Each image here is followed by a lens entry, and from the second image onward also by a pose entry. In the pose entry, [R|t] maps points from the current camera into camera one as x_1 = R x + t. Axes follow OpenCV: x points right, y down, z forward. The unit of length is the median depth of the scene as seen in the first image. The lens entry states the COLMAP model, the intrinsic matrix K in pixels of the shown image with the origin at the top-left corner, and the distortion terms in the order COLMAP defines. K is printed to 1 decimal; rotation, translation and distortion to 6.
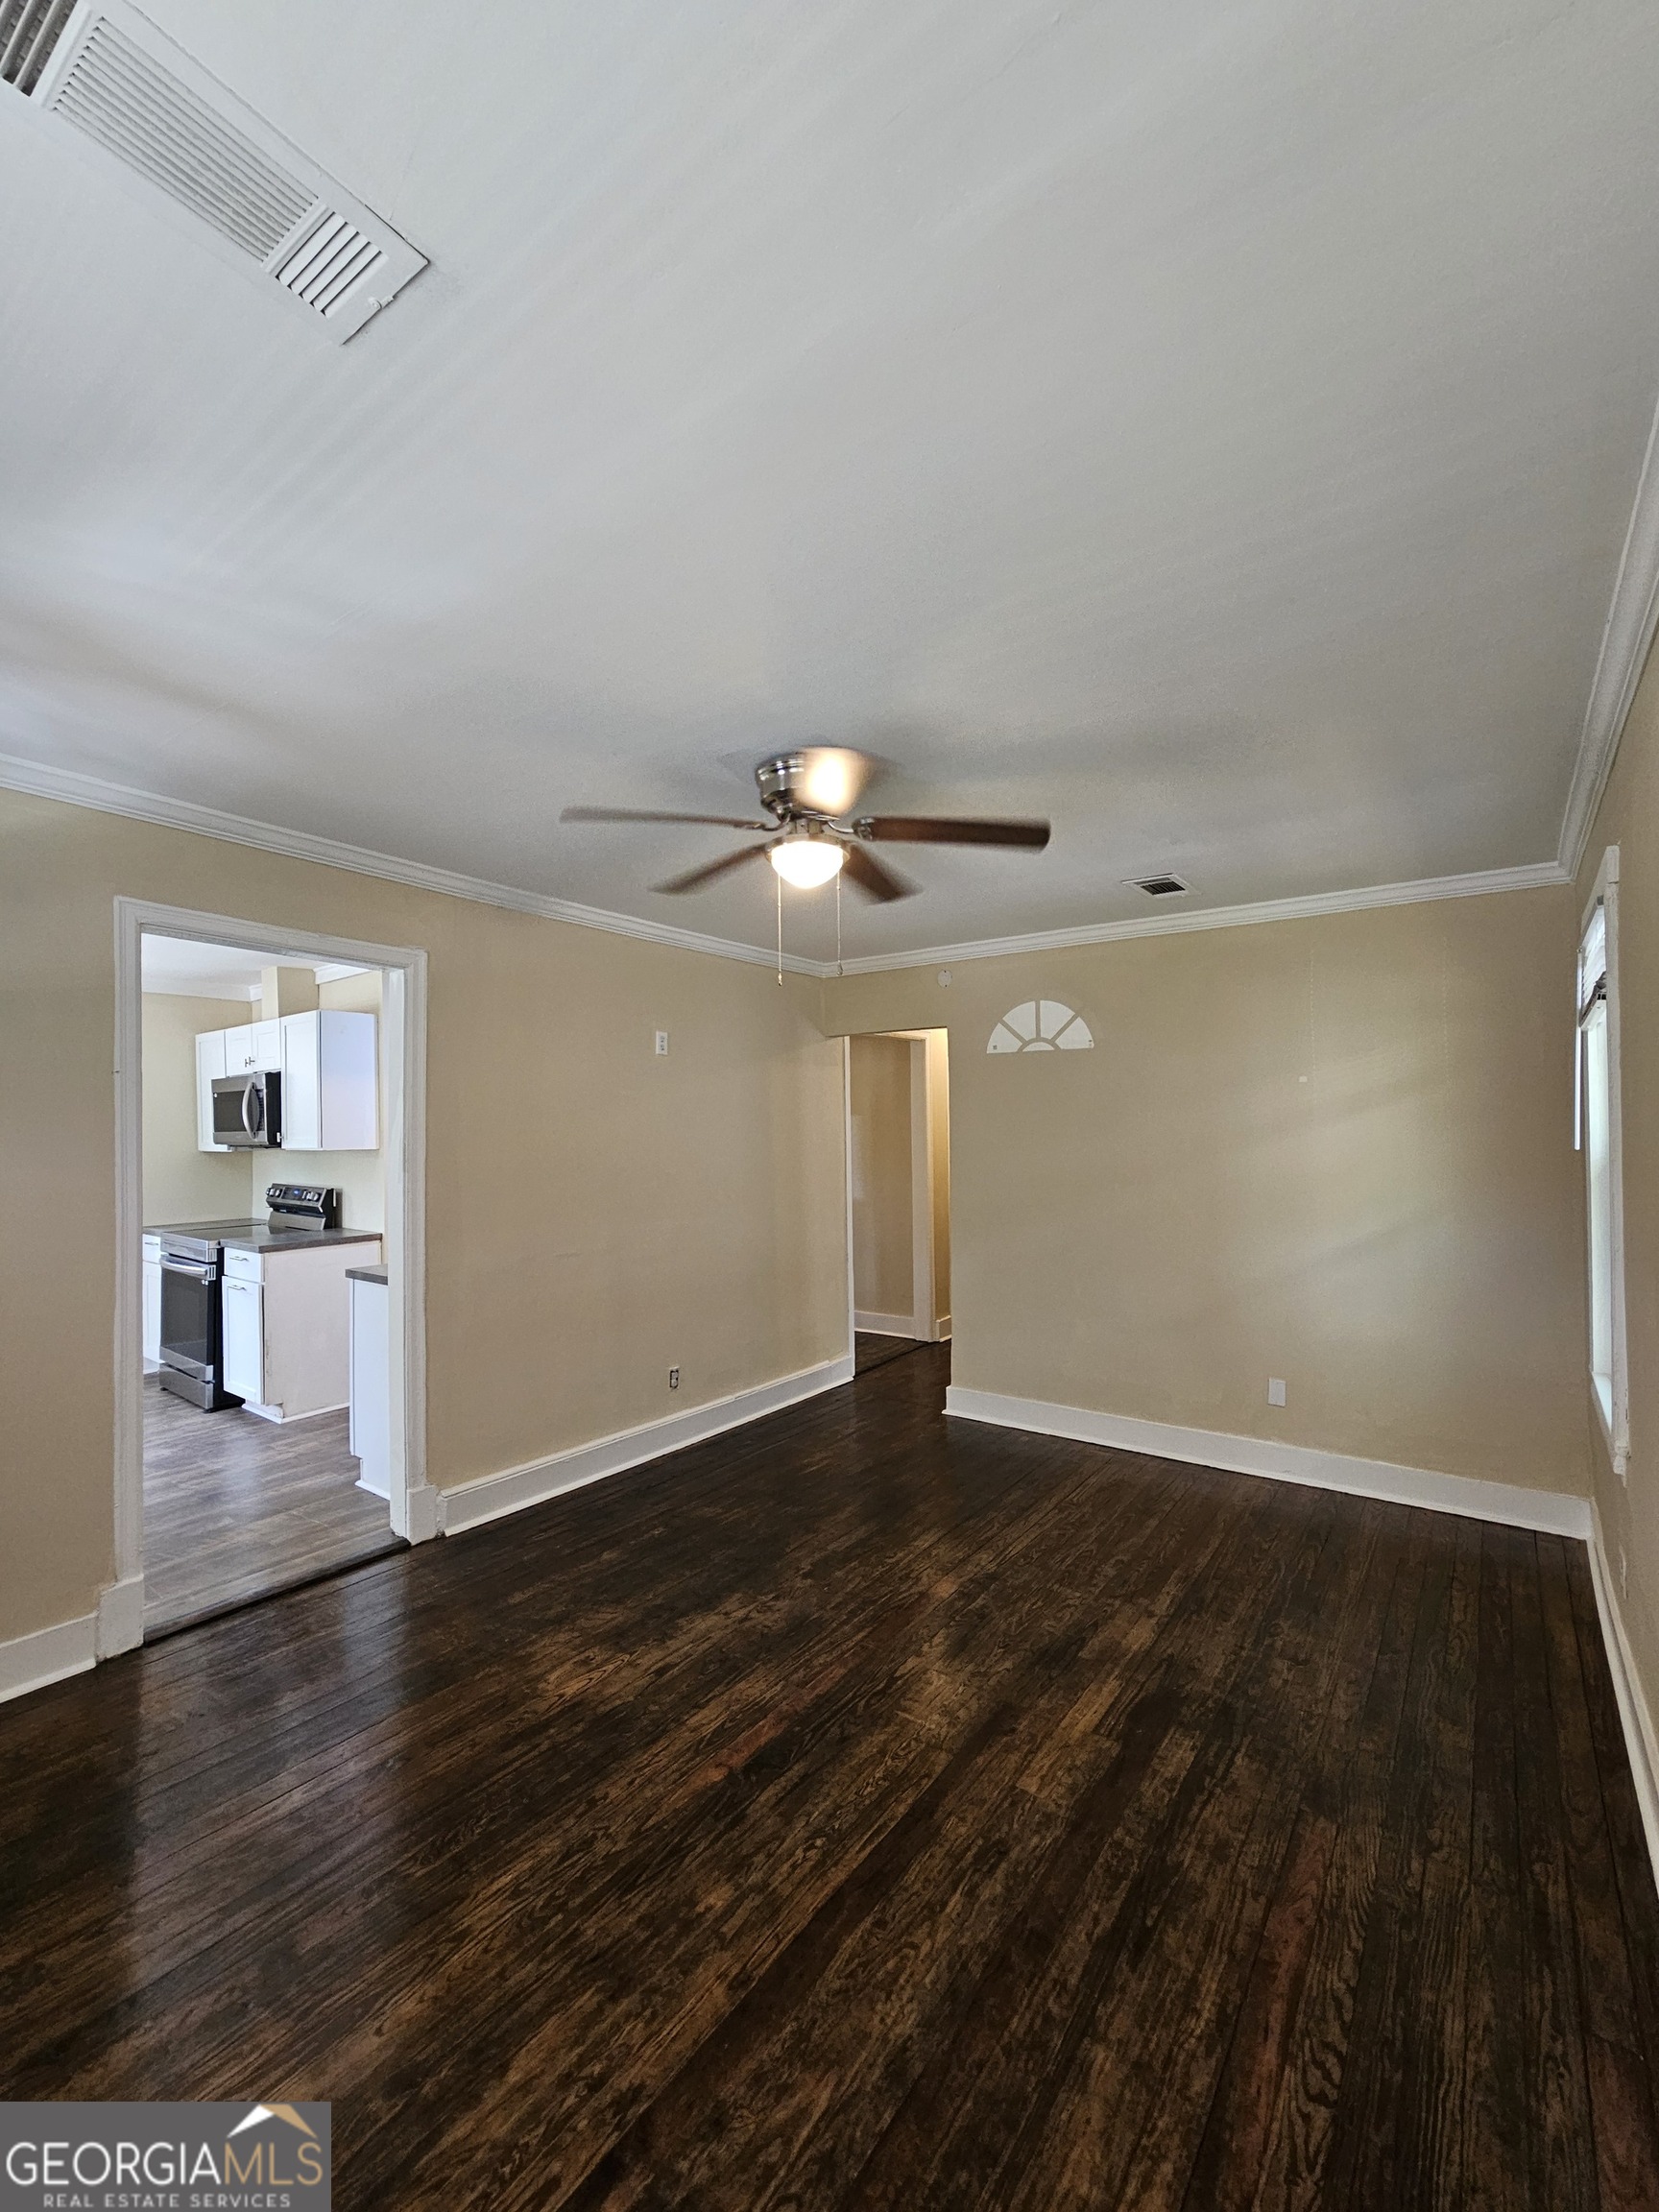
lens RADIAL K [[909.8, 0, 839.0], [0, 909.8, 1125.2], [0, 0, 1]] dist [-0.004014, 0.002624]
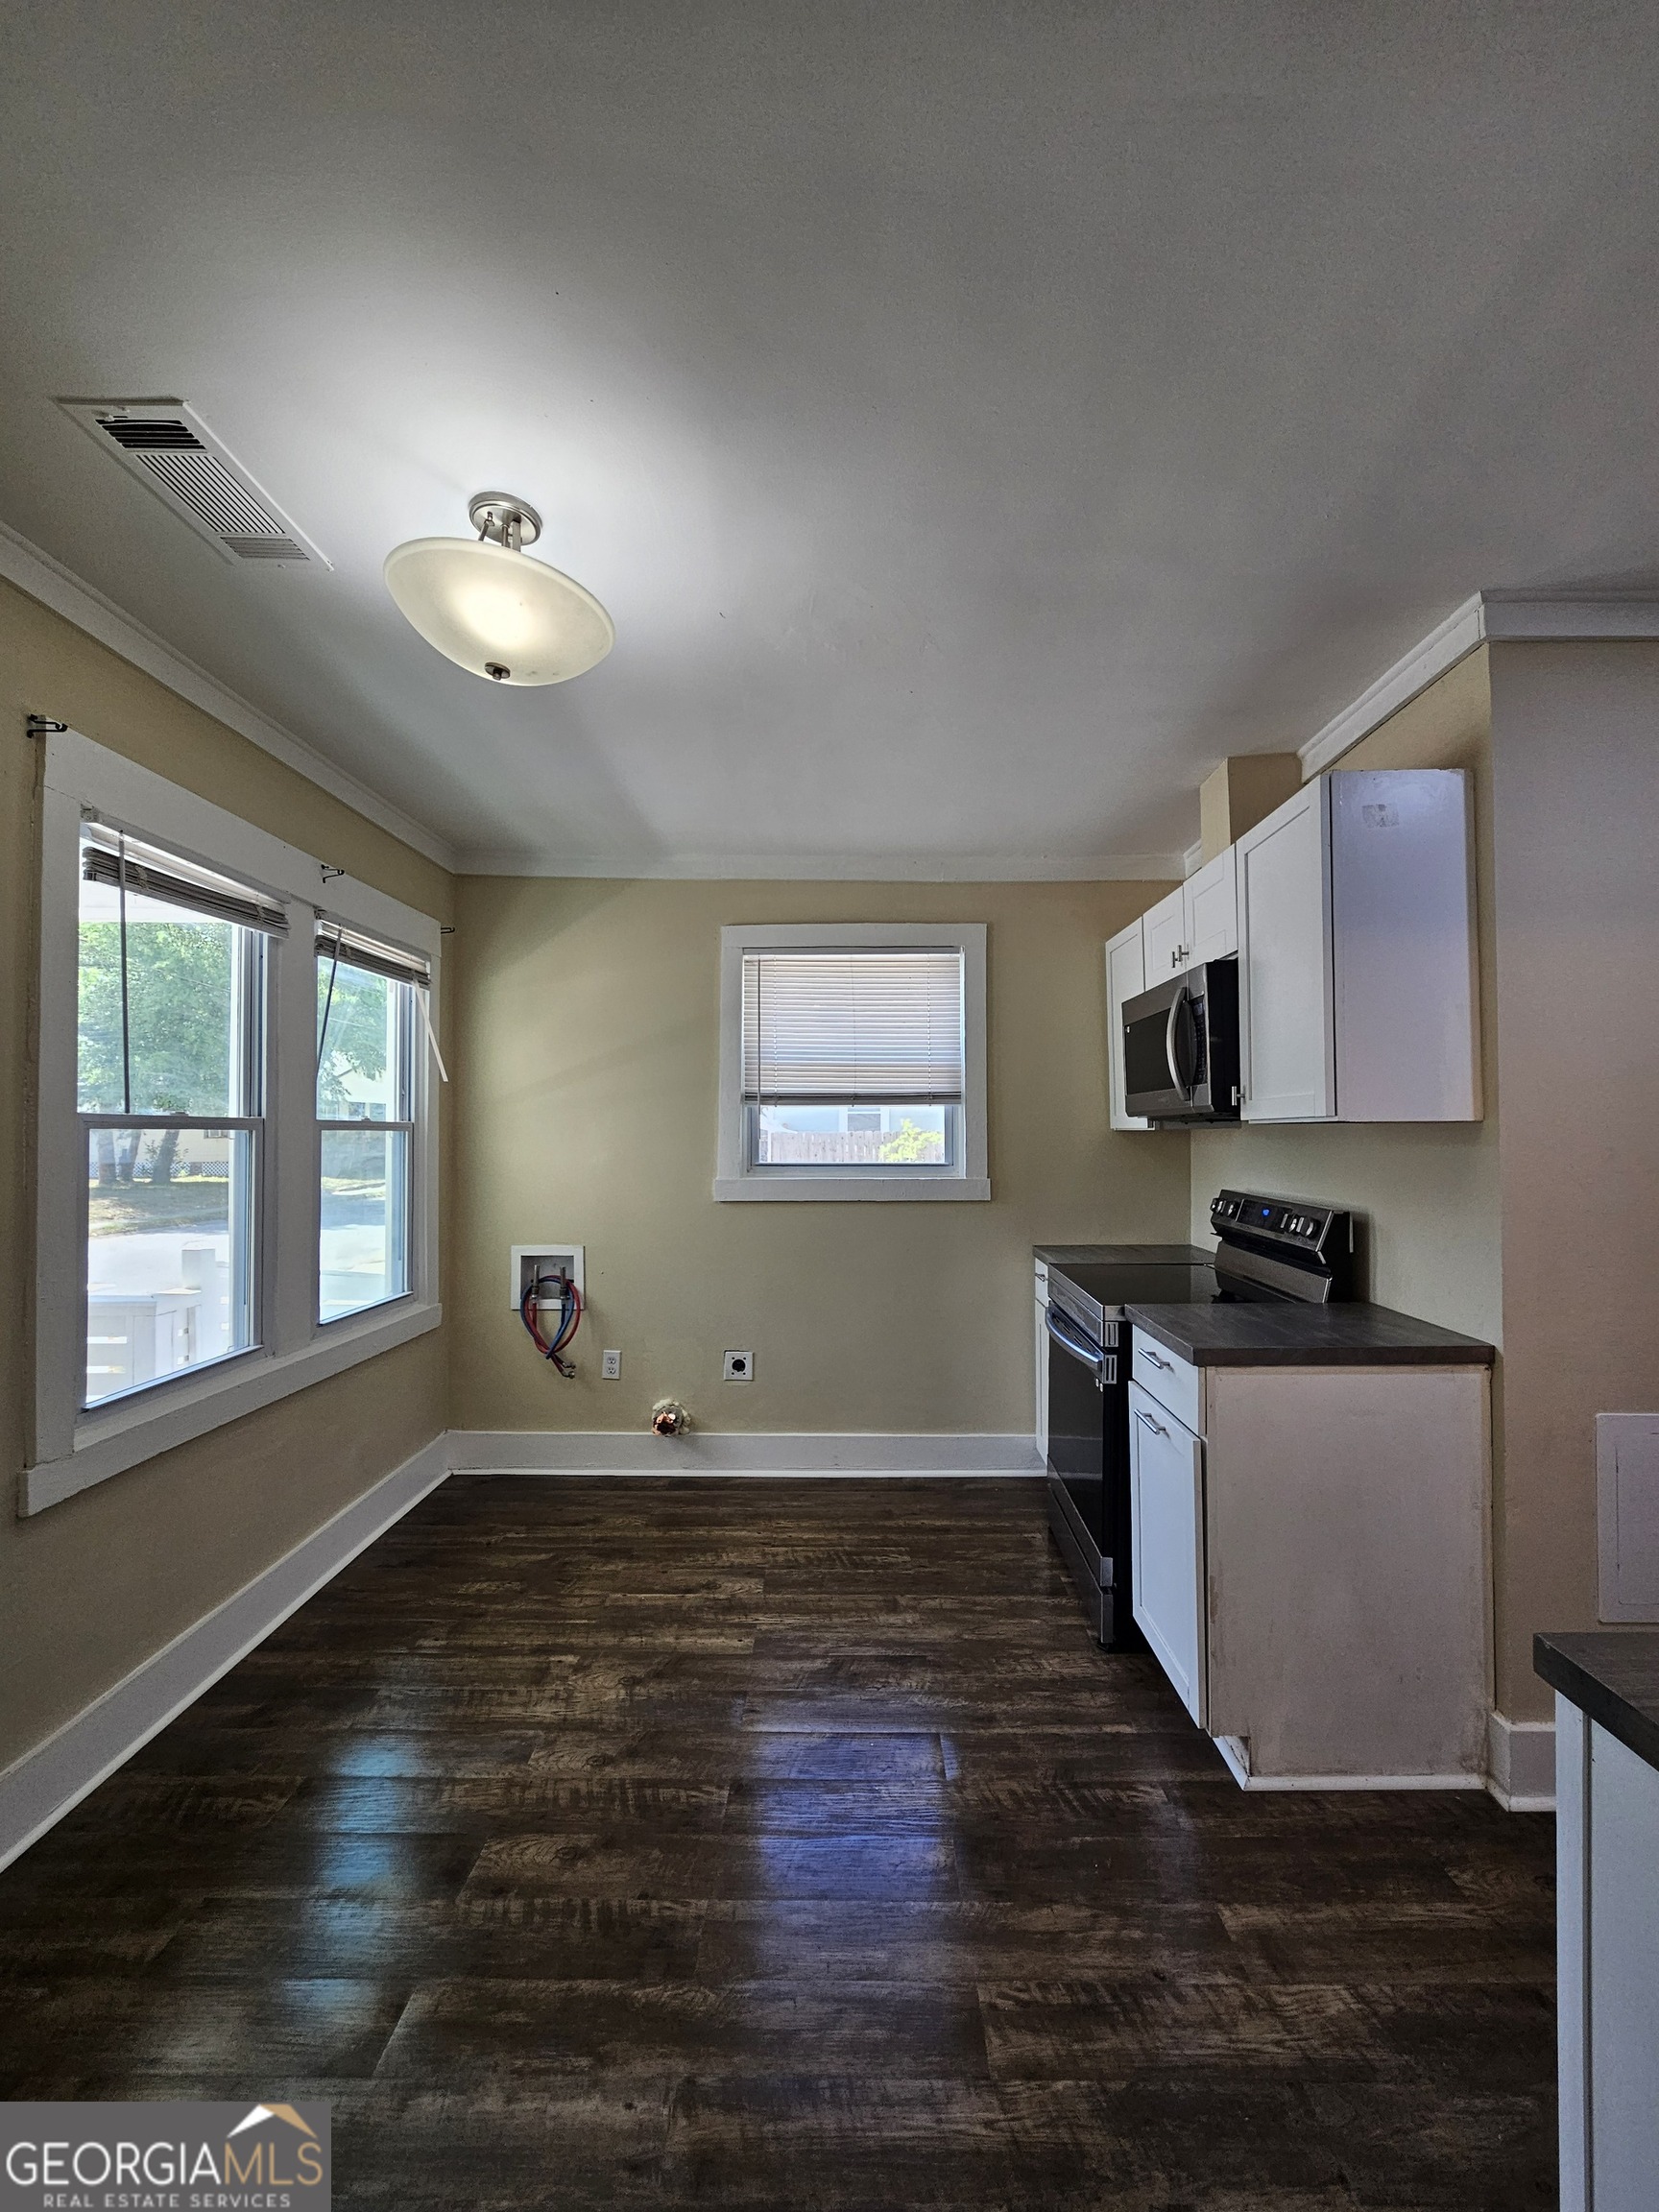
lens RADIAL K [[903.5, 0, 841.7], [0, 903.5, 1104.2], [0, 0, 1]] dist [-0.001244, 0.000293]
pose [[0.577001, -0.017992, -0.816546, -0.552077], [-0.002865, 0.999707, -0.024053, 0.045884], [0.816739, 0.016218, 0.576780, 0.885157]]
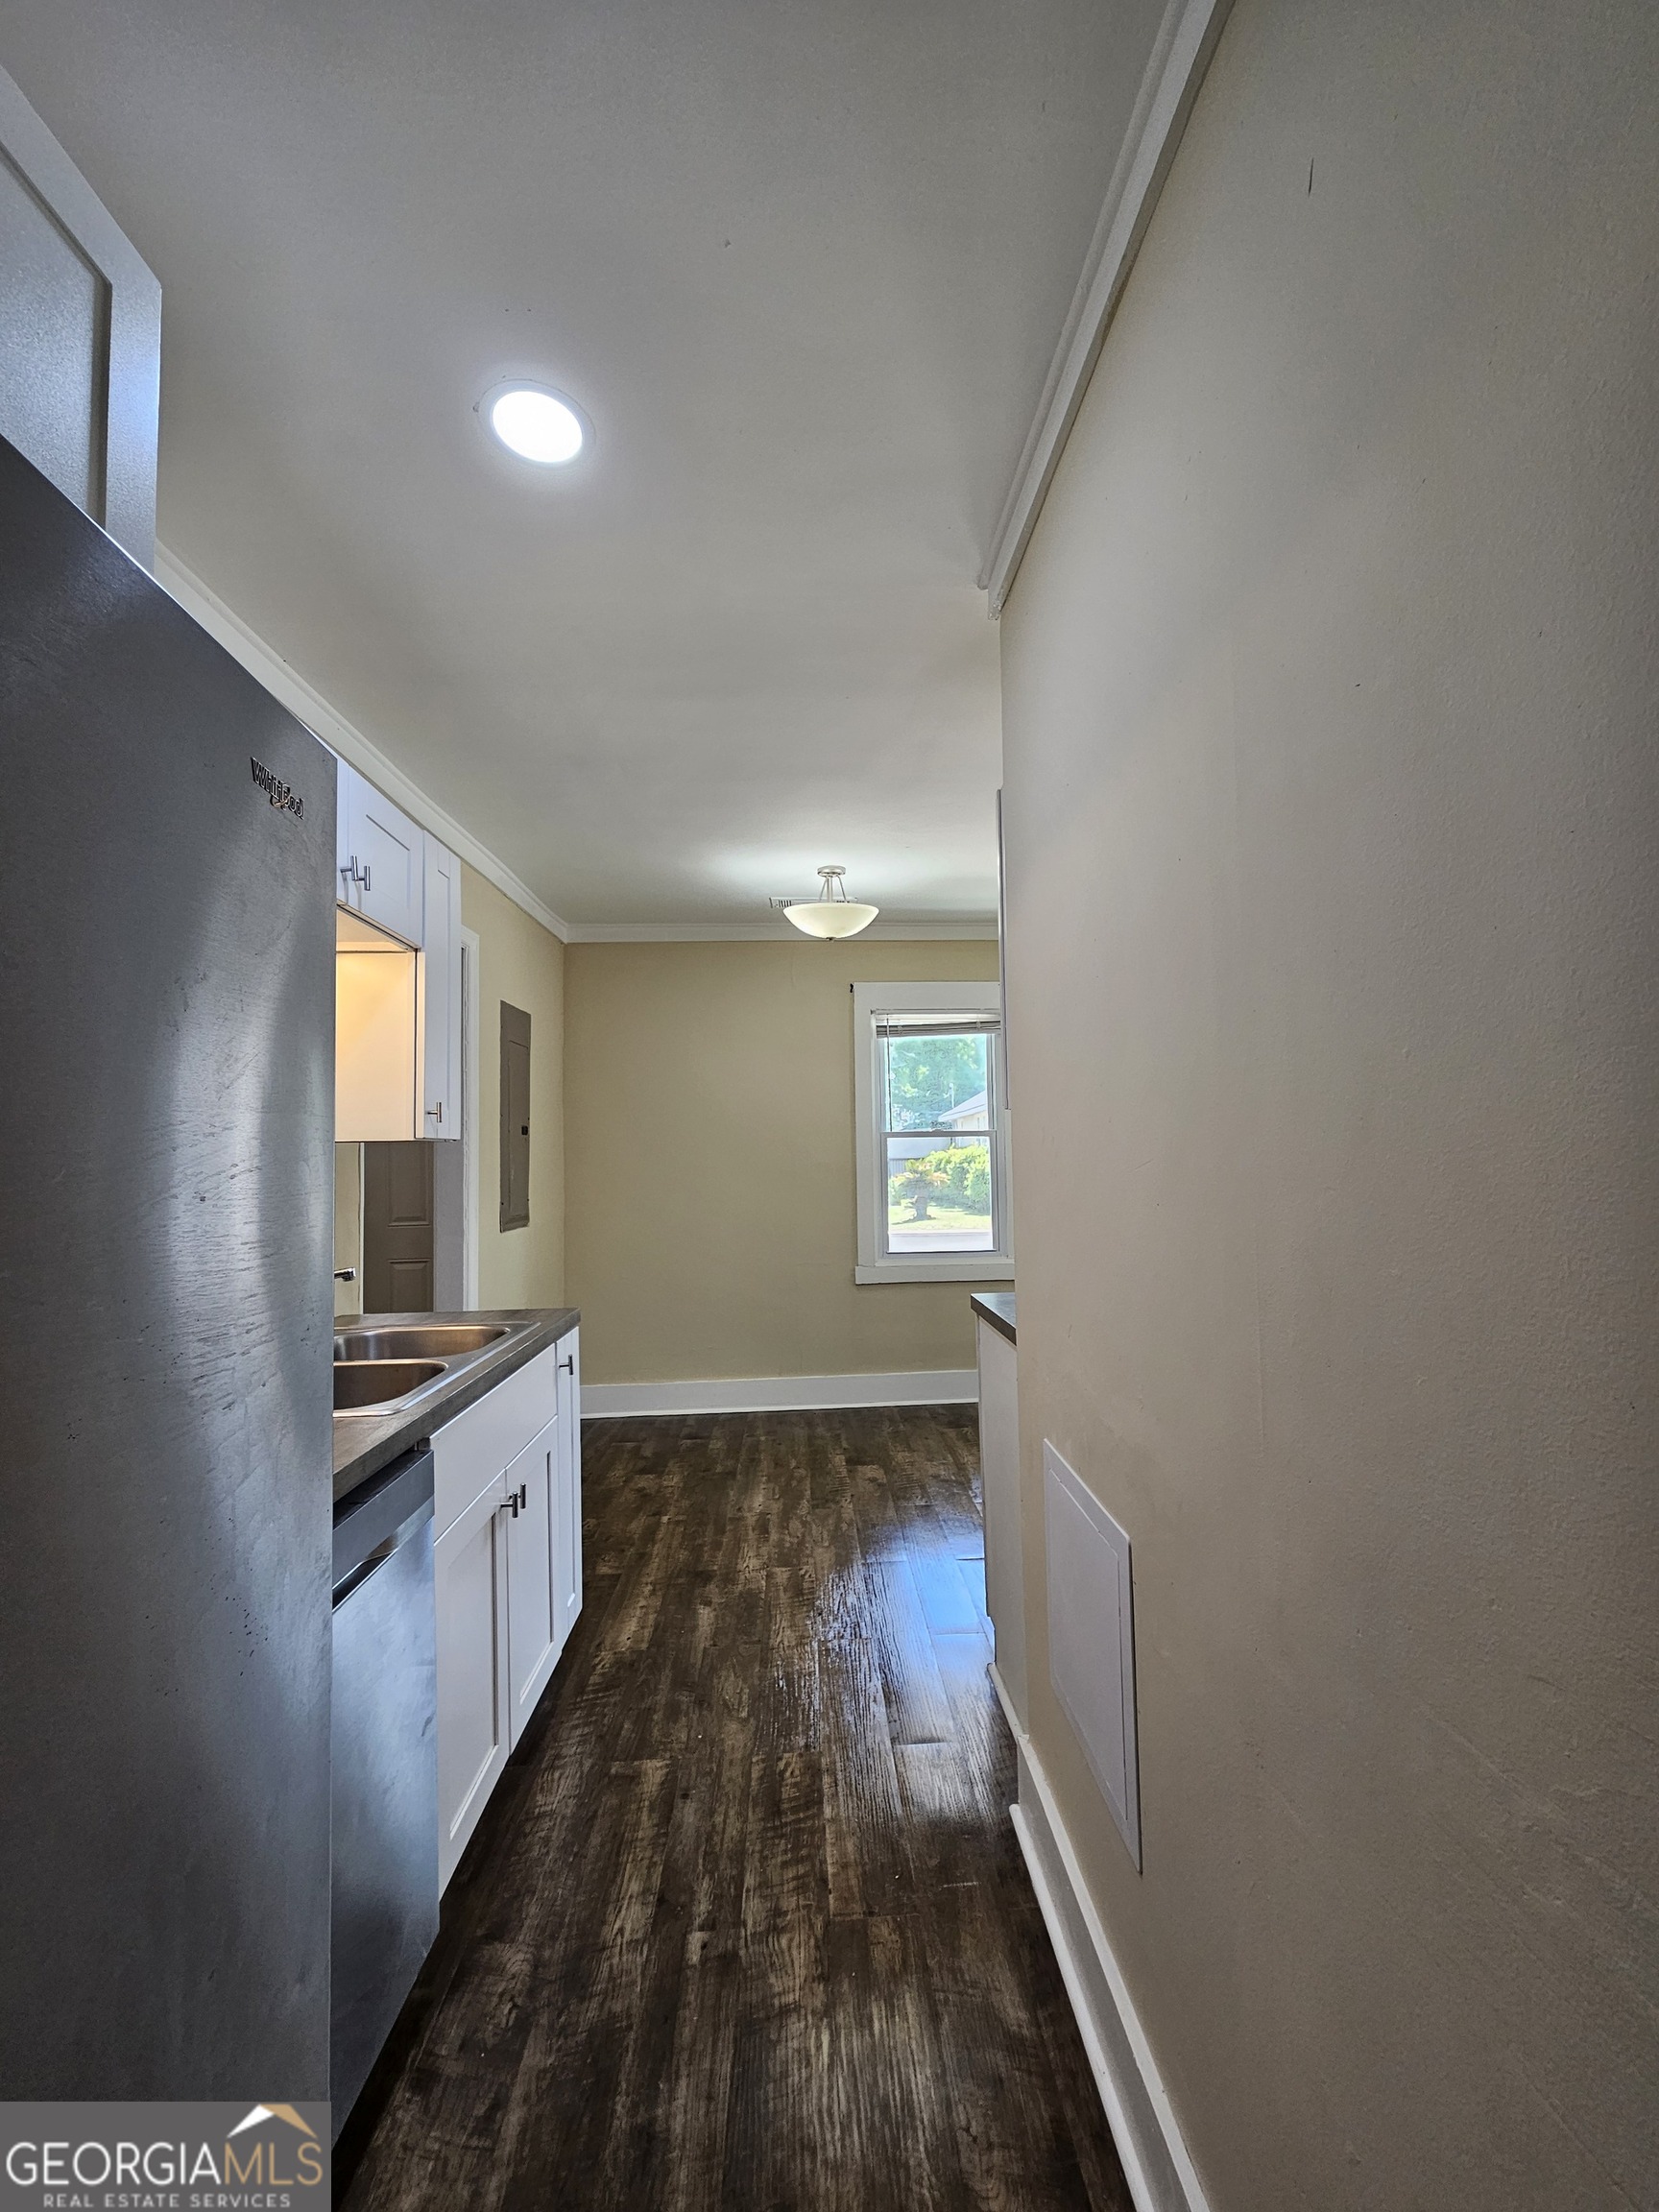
lens RADIAL K [[912.6, 0, 841.2], [0, 912.6, 1115.1], [0, 0, 1]] dist [-0.006266, 0.002524]
pose [[-0.784865, -0.003962, -0.619655, -0.355653], [0.026445, 0.998854, -0.039881, 0.068329], [0.619103, -0.047688, -0.783861, 1.942298]]
